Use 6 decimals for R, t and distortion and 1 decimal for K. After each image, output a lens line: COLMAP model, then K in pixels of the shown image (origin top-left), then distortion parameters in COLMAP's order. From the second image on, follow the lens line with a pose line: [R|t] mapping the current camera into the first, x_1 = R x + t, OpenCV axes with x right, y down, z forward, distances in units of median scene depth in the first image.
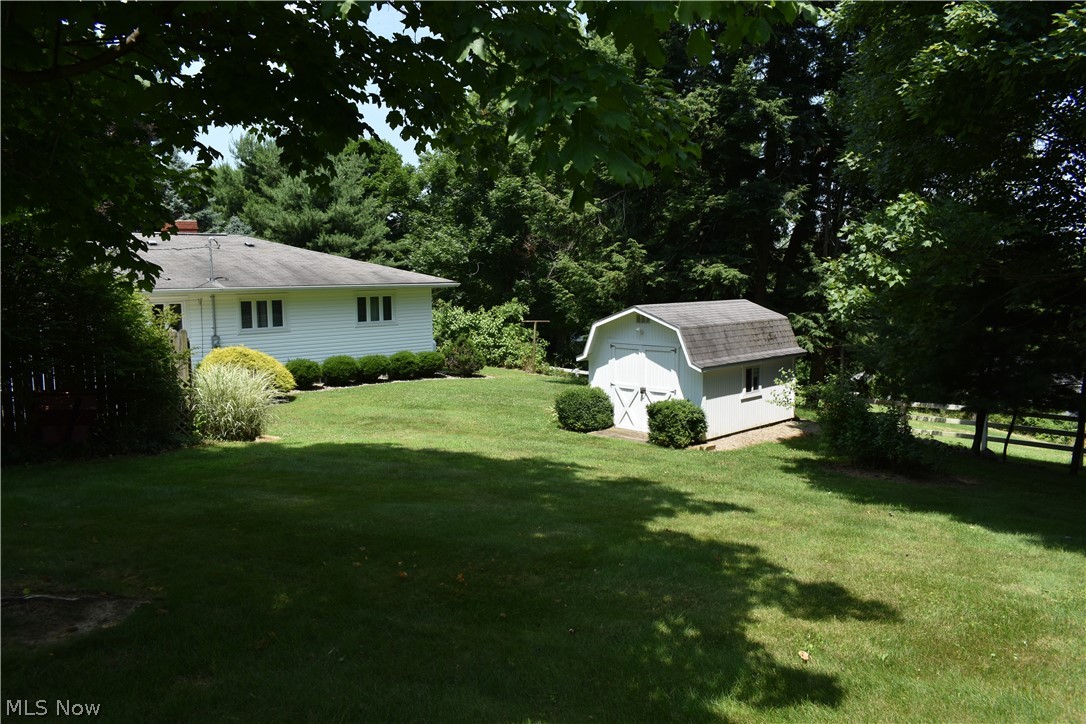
lens RADIAL K [[857.8, 0, 545.0], [0, 857.8, 359.9], [0, 0, 1]] dist [0.003629, 0.000244]
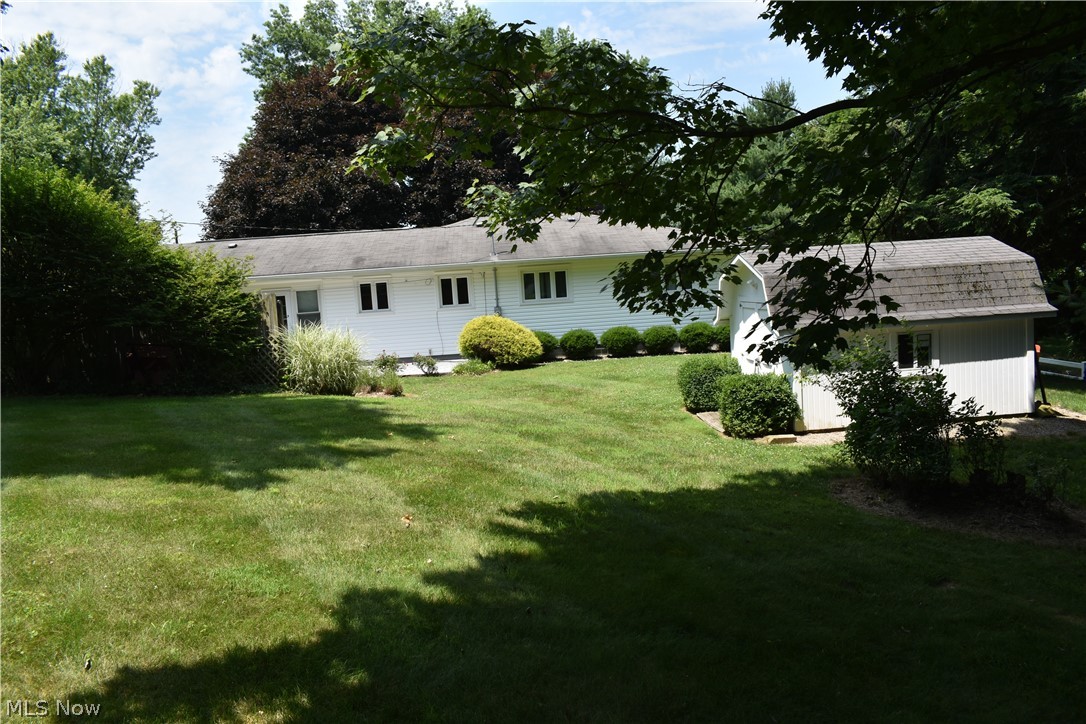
lens RADIAL K [[857.8, 0, 543.3], [0, 857.8, 361.5], [0, 0, 1]] dist [0.003629, 0.000244]
pose [[0.777258, 0.023521, -0.628743, 0.329555], [-0.011766, 0.999670, 0.022851, 0.014773], [0.629072, -0.010363, 0.777278, 0.210357]]
